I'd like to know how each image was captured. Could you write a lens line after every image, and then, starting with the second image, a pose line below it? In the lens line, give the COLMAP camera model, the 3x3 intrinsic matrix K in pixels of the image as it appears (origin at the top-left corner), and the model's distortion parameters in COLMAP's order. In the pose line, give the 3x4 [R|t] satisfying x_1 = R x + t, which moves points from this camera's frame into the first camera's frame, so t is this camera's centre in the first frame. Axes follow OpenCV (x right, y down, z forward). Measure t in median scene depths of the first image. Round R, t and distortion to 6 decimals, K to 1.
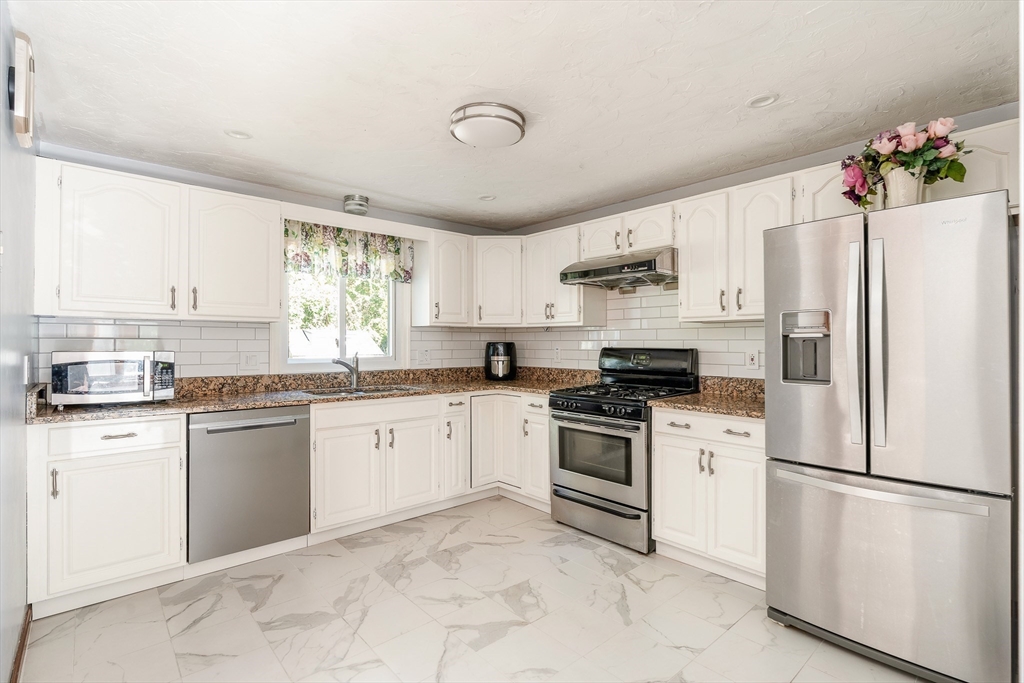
lens RADIAL K [[476.7, 0, 511.9], [0, 476.7, 341.5], [0, 0, 1]] dist [-0.004413, -0.000515]
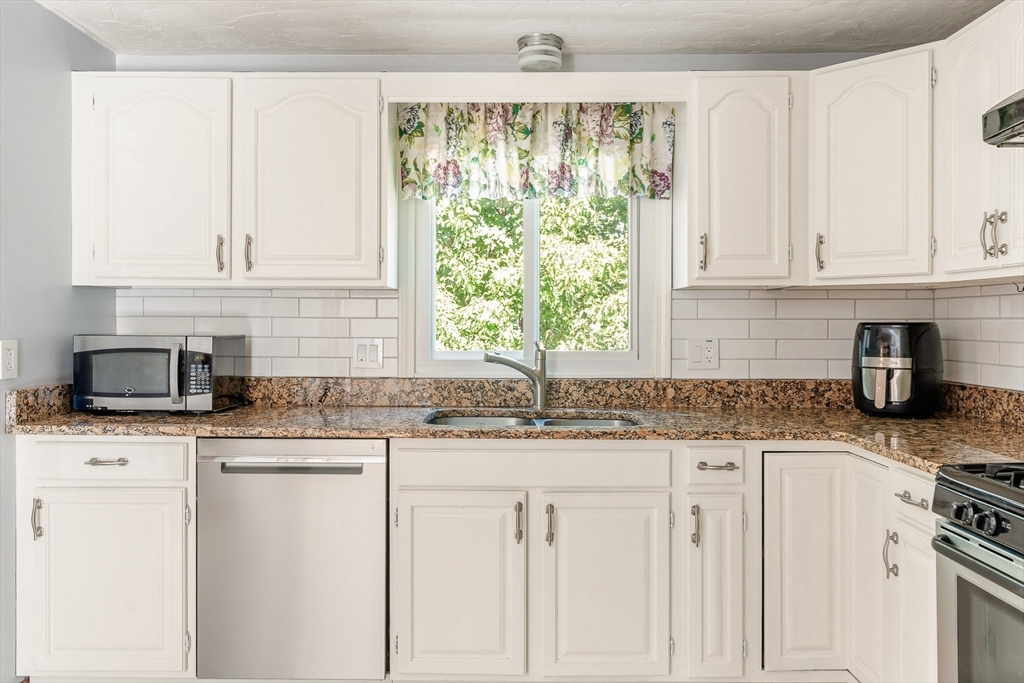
lens RADIAL K [[768.2, 0, 514.0], [0, 768.2, 326.5], [0, 0, 1]] dist [0.005784, -0.004724]
pose [[0.745468, 0.005041, -0.666522, 0.193494], [0.000382, 0.999968, 0.007990, -0.000437], [0.666541, -0.006211, 0.745442, 0.338844]]
